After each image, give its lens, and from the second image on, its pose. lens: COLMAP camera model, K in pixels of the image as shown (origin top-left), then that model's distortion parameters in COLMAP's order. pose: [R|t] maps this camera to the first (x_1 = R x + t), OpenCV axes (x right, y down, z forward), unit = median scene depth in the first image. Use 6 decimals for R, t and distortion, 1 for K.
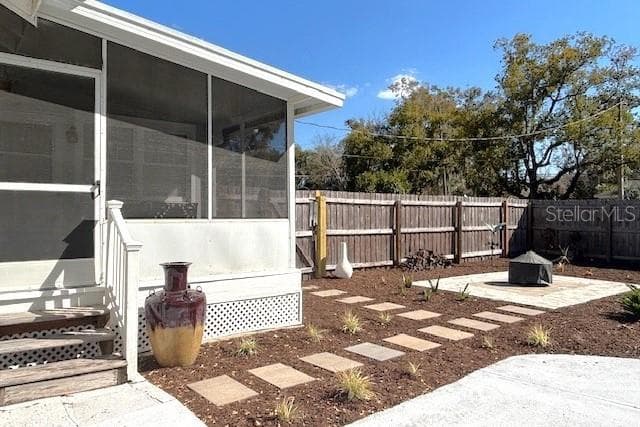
lens RADIAL K [[477.5, 0, 311.0], [0, 477.5, 210.8], [0, 0, 1]] dist [-0.008210, -0.008251]
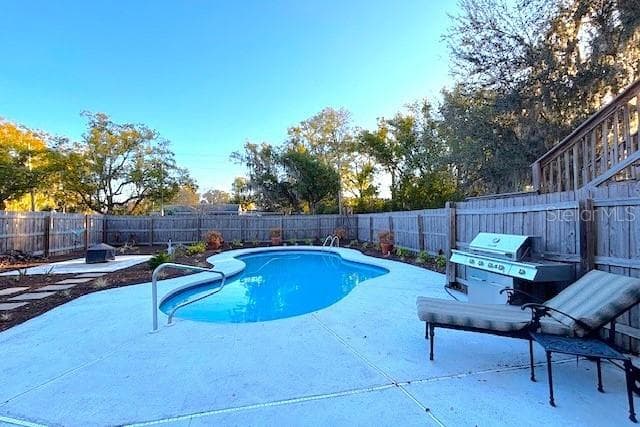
lens RADIAL K [[257.1, 0, 320.0], [0, 257.1, 213.5], [0, 0, 1]] dist [0.014994, -0.006766]
pose [[0.446246, 0.012703, 0.894820, -0.017615], [0.011515, 0.999735, -0.019935, 0.000025], [-0.894836, 0.019200, 0.445981, -0.064407]]
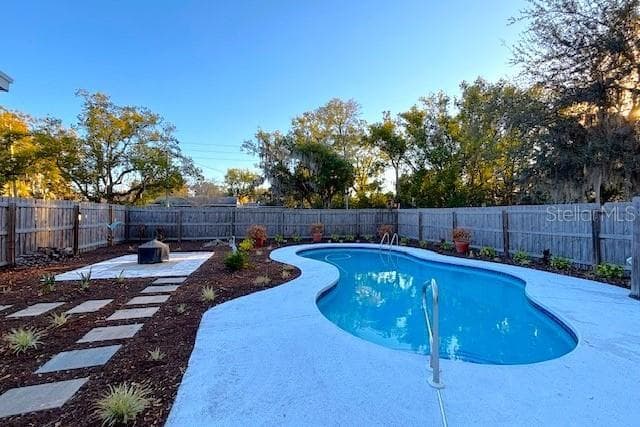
lens RADIAL K [[257.1, 0, 320.0], [0, 257.1, 213.5], [0, 0, 1]] dist [0.014994, -0.006766]
pose [[0.393446, 0.000291, 0.919348, -0.030957], [-0.002312, 0.999997, 0.000673, -0.000439], [-0.919345, -0.002390, 0.393446, 0.065176]]
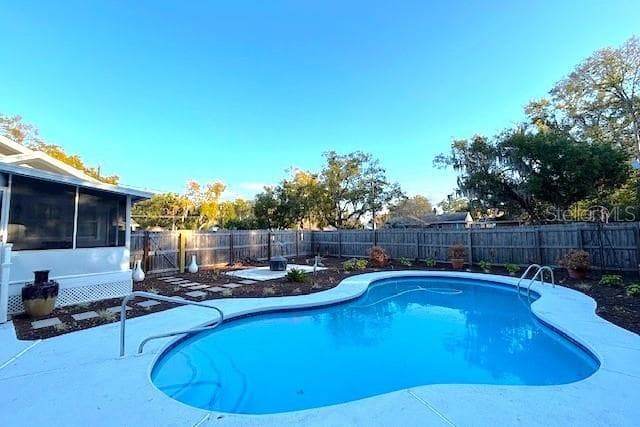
lens RADIAL K [[257.1, 0, 320.0], [0, 257.1, 213.5], [0, 0, 1]] dist [0.014994, -0.006766]
pose [[0.972174, -0.006874, 0.234159, 0.121542], [0.024782, 0.996978, -0.073622, -0.006104], [-0.232945, 0.077377, 0.969407, -0.085810]]
